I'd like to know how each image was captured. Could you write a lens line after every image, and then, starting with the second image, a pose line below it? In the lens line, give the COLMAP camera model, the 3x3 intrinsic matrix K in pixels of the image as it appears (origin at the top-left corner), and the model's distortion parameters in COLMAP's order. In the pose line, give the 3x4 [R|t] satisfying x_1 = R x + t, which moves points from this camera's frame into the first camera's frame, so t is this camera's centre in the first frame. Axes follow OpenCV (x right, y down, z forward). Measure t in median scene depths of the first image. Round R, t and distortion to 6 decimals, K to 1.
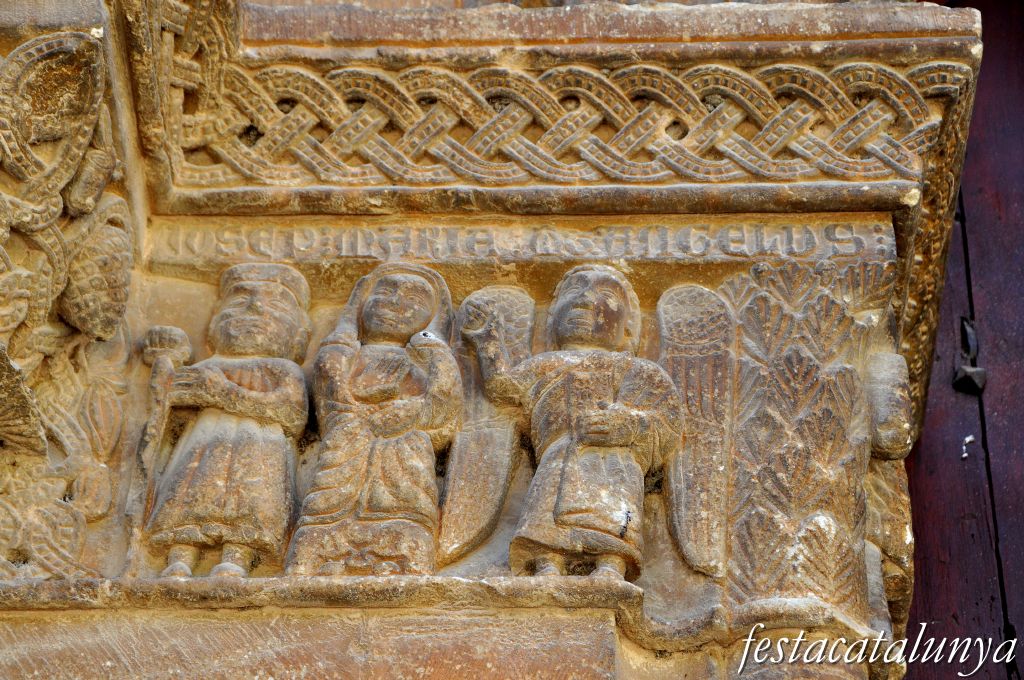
lens RADIAL K [[3059.1, 0, 509.9], [0, 3059.1, 370.0], [0, 0, 1]] dist [0.807198, 0.144741]
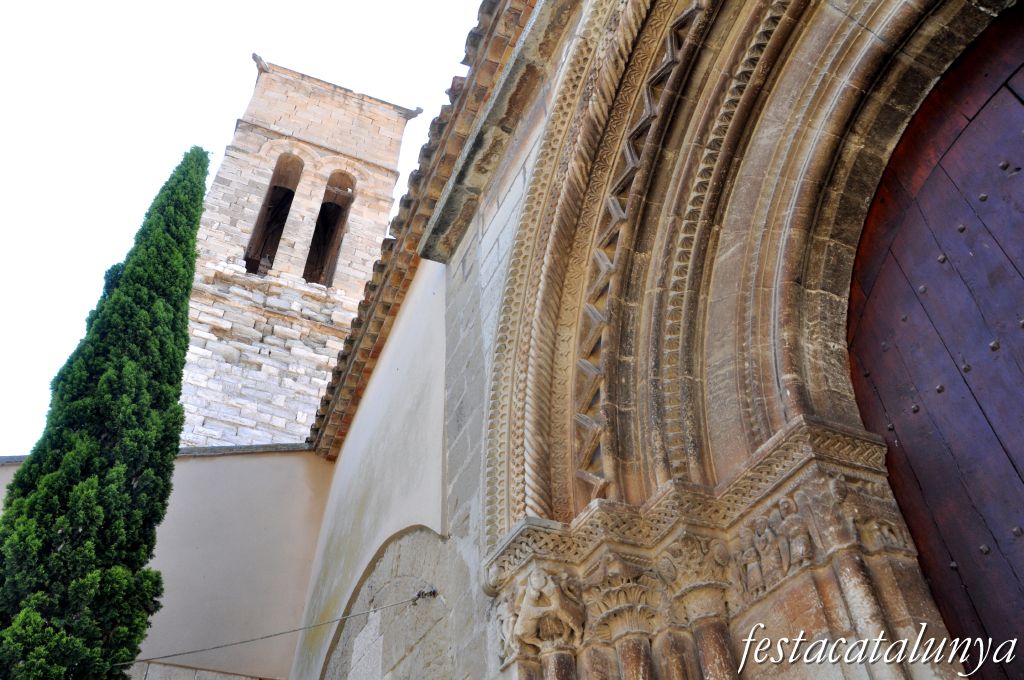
lens RADIAL K [[809.8, 0, 510.6], [0, 809.8, 380.3], [0, 0, 1]] dist [-0.097367, 0.006948]
pose [[0.440196, -0.620912, -0.648611, 0.847052], [0.640103, 0.723581, -0.258259, -0.126330], [0.629679, -0.301493, 0.715965, -0.212749]]
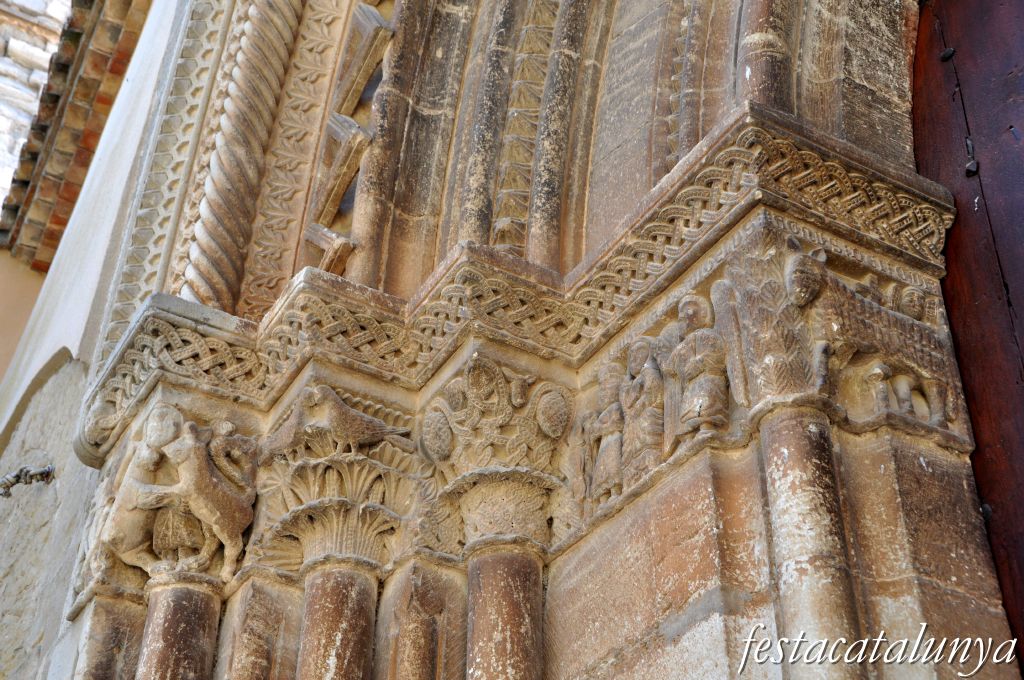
lens RADIAL K [[1371.0, 0, 479.8], [0, 1371.0, 361.6], [0, 0, 1]] dist [0.107419, 0.030106]
pose [[0.504920, -0.502713, -0.701666, 0.667017], [0.552649, 0.812715, -0.184588, 0.113777], [0.663050, -0.294573, 0.688180, 0.162846]]
